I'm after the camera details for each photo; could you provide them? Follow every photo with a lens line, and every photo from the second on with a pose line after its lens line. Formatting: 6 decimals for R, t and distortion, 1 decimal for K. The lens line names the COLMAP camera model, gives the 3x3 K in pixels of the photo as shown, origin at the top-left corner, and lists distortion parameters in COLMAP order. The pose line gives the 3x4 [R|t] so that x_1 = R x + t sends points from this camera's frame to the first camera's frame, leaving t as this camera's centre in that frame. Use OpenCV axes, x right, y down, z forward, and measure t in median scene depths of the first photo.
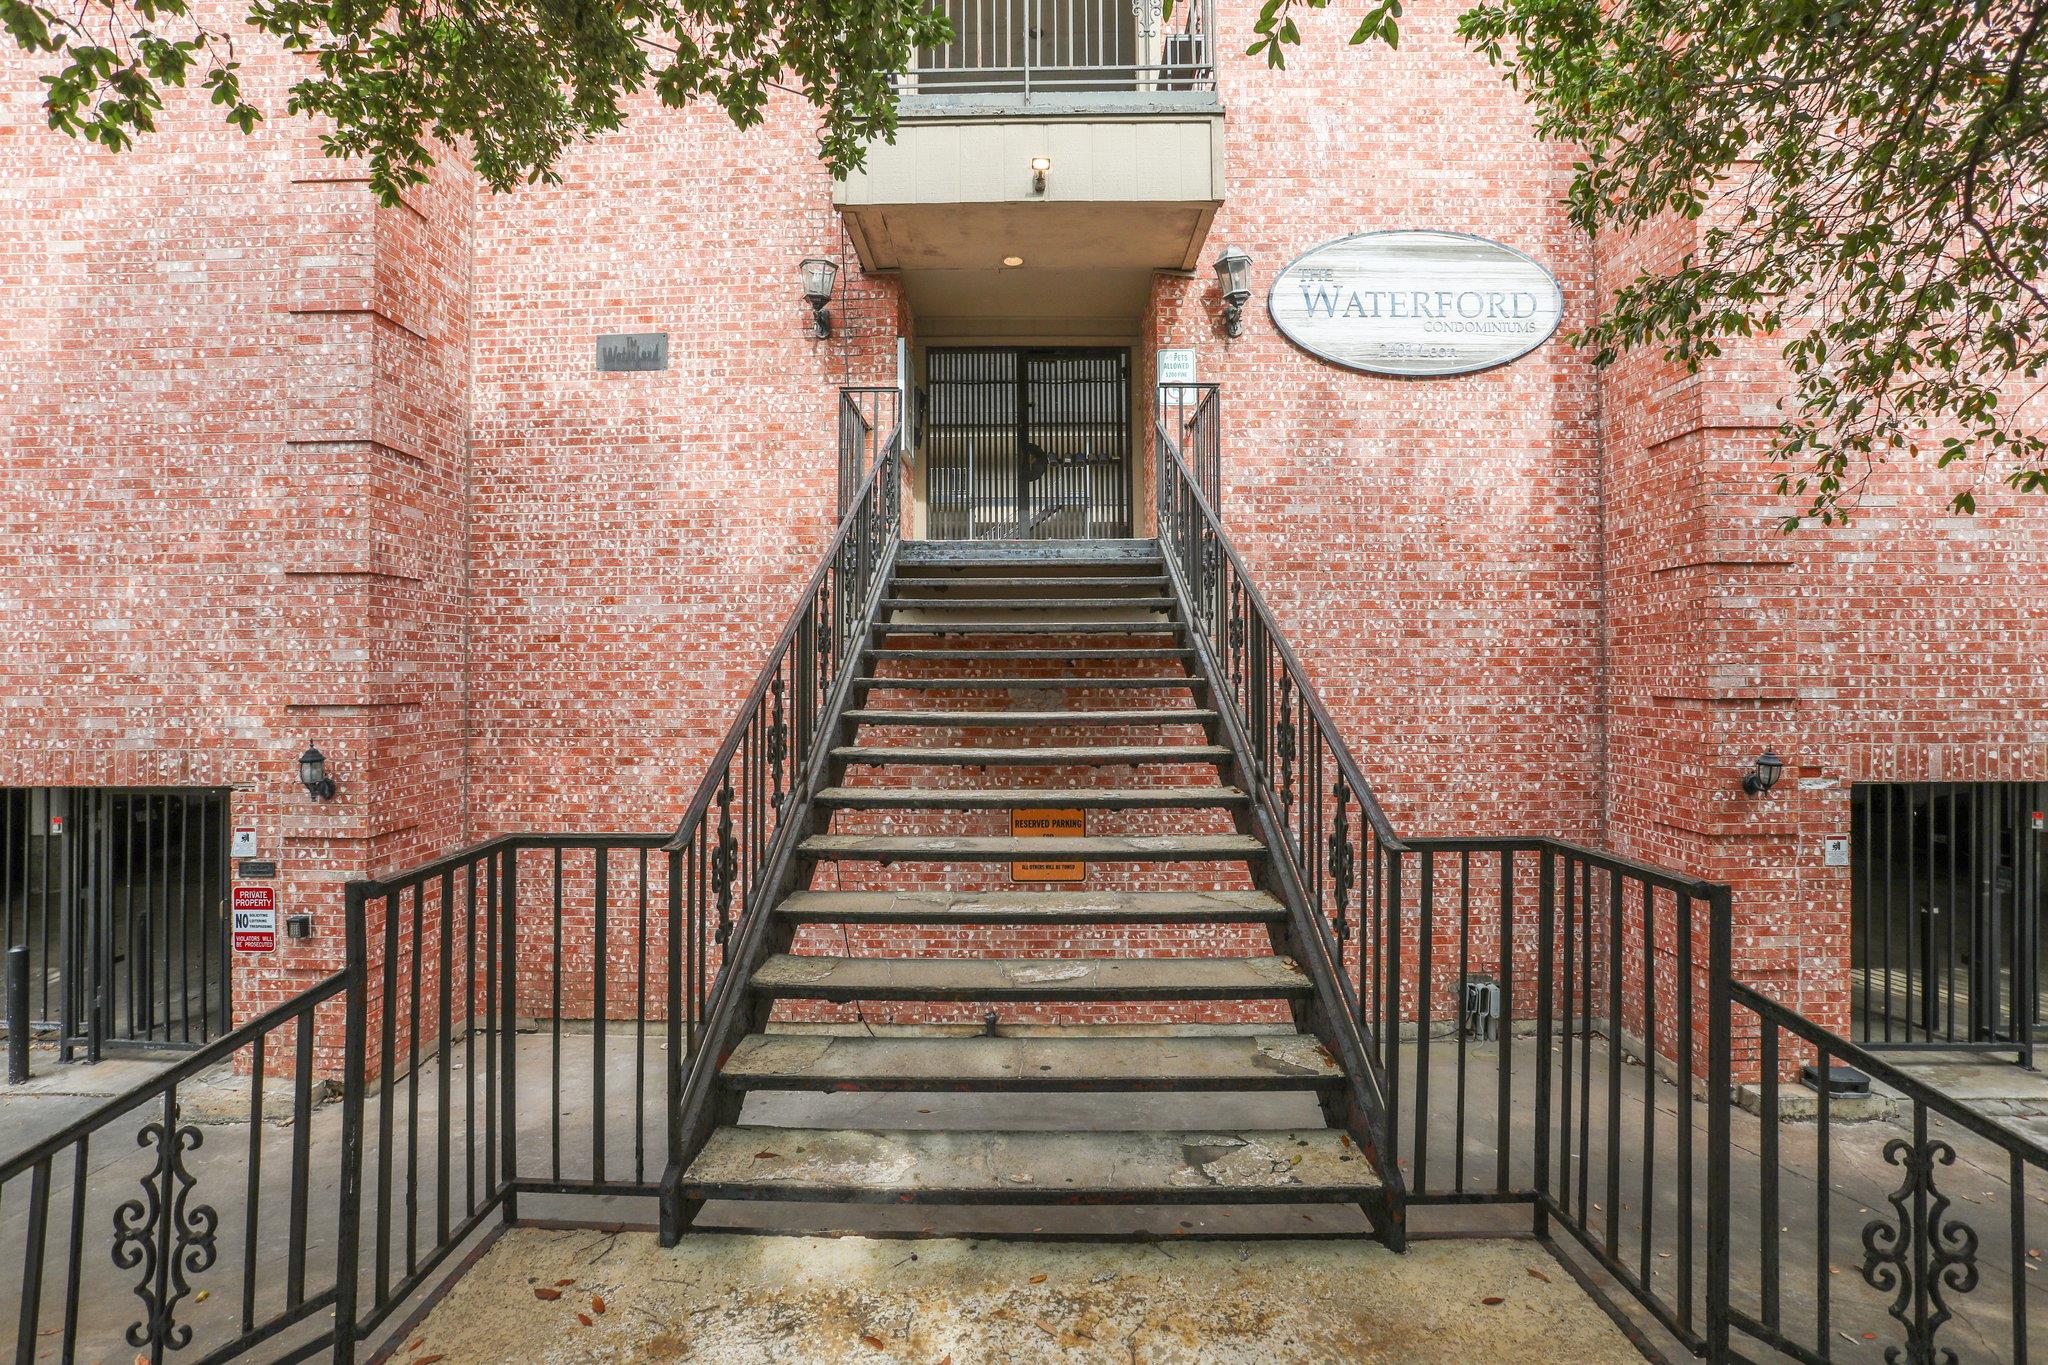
lens RADIAL K [[944.5, 0, 1021.2], [0, 944.5, 669.3], [0, 0, 1]] dist [-0.055001, 0.022447]
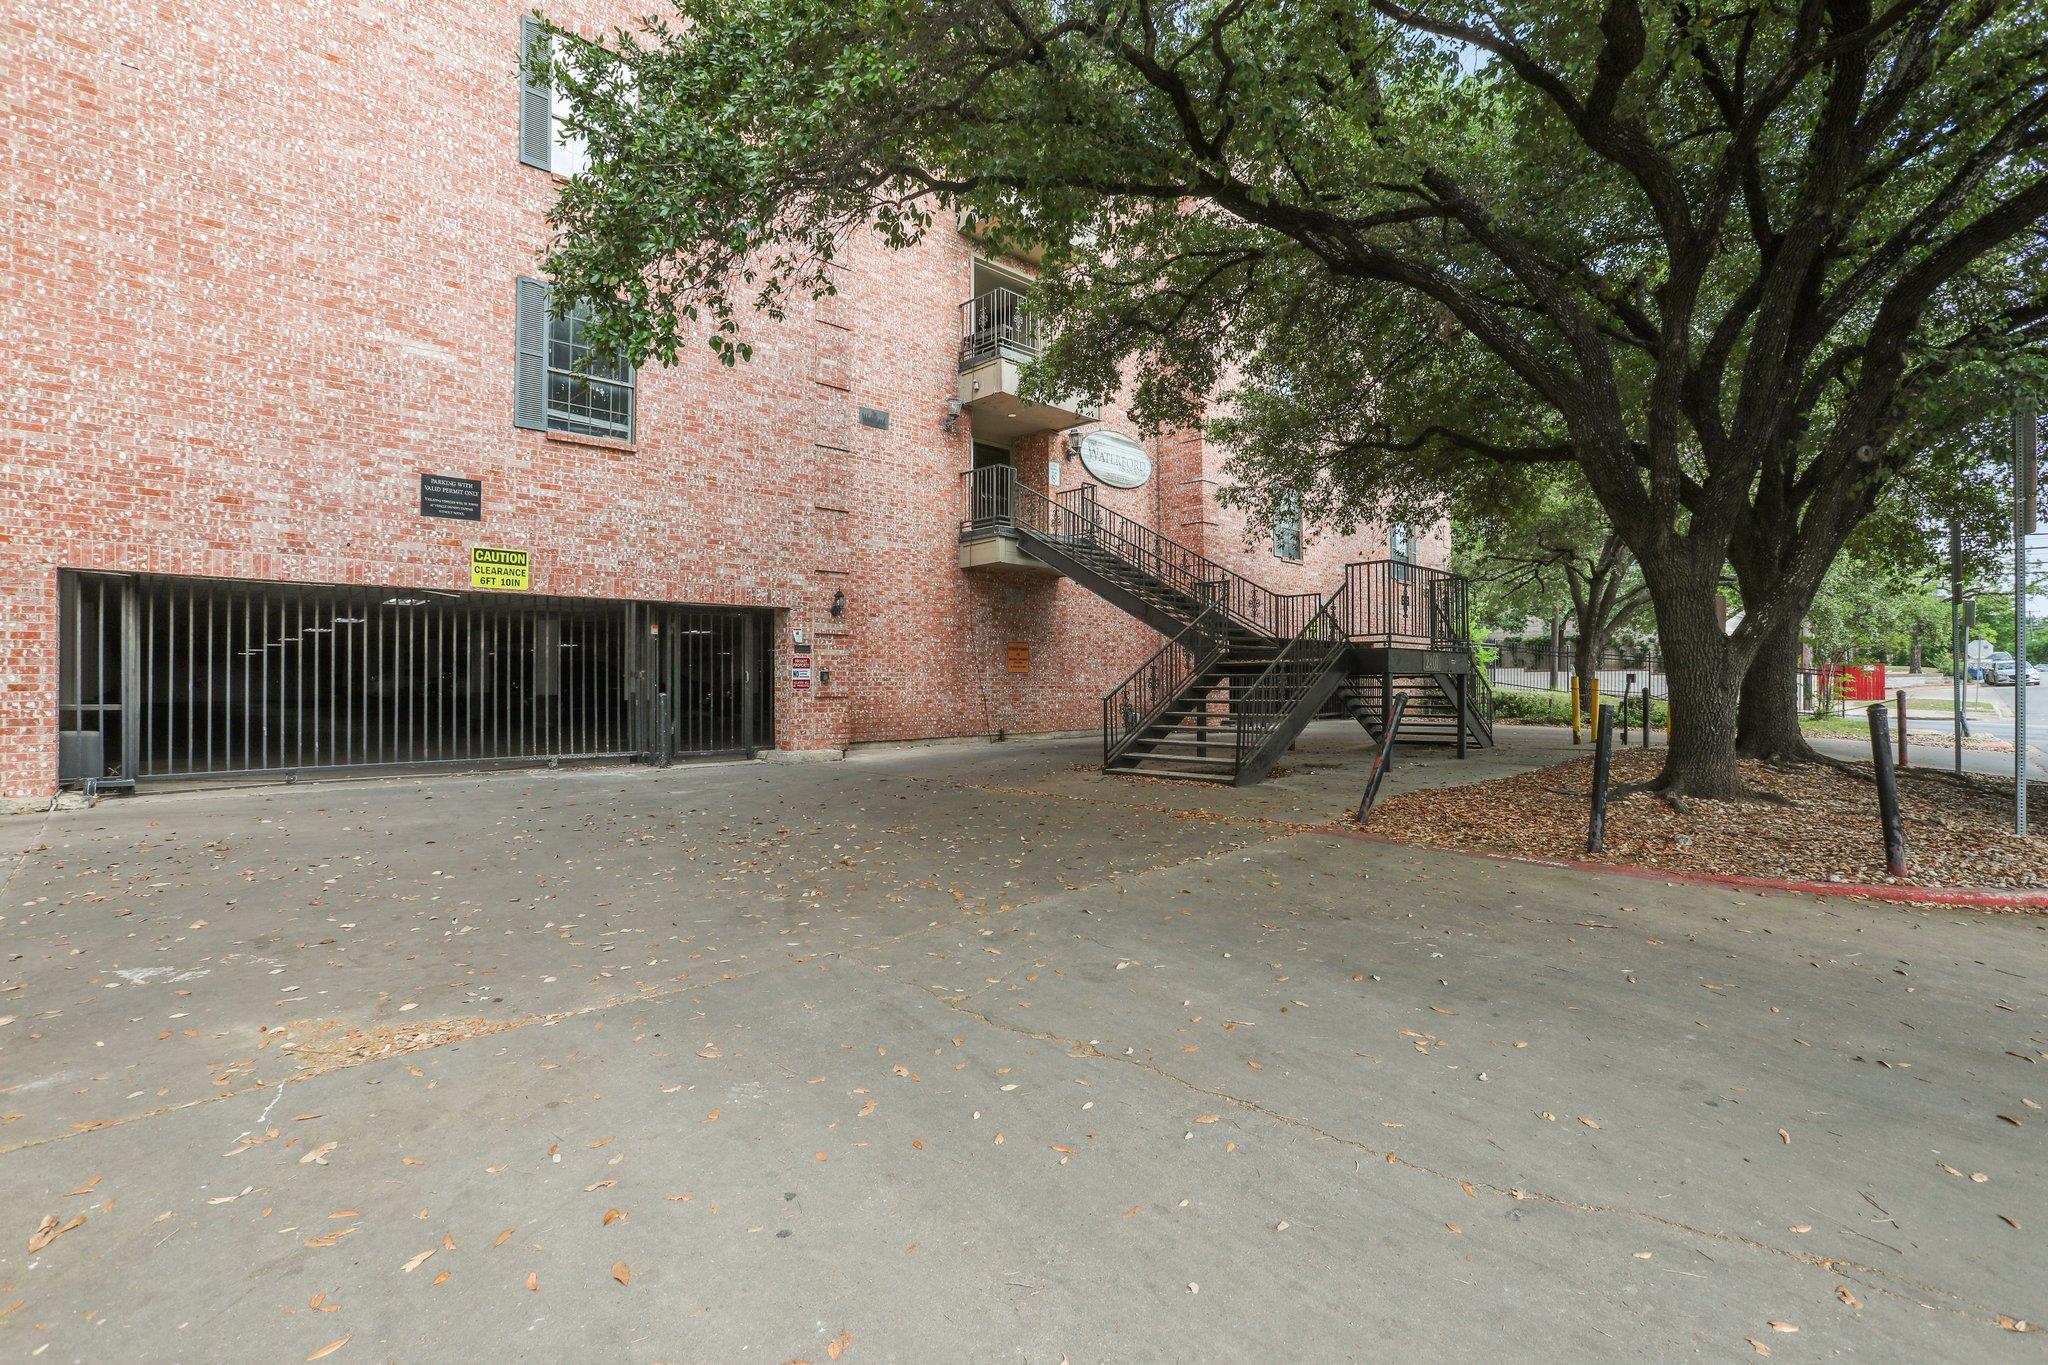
lens RADIAL K [[944.5, 0, 1022.3], [0, 944.5, 677.3], [0, 0, 1]] dist [-0.055001, 0.022447]
pose [[0.698746, 0.003434, 0.715362, -1.985243], [0.003007, 0.999966, -0.007737, 0.297858], [-0.715364, 0.007557, 0.698711, -0.816066]]
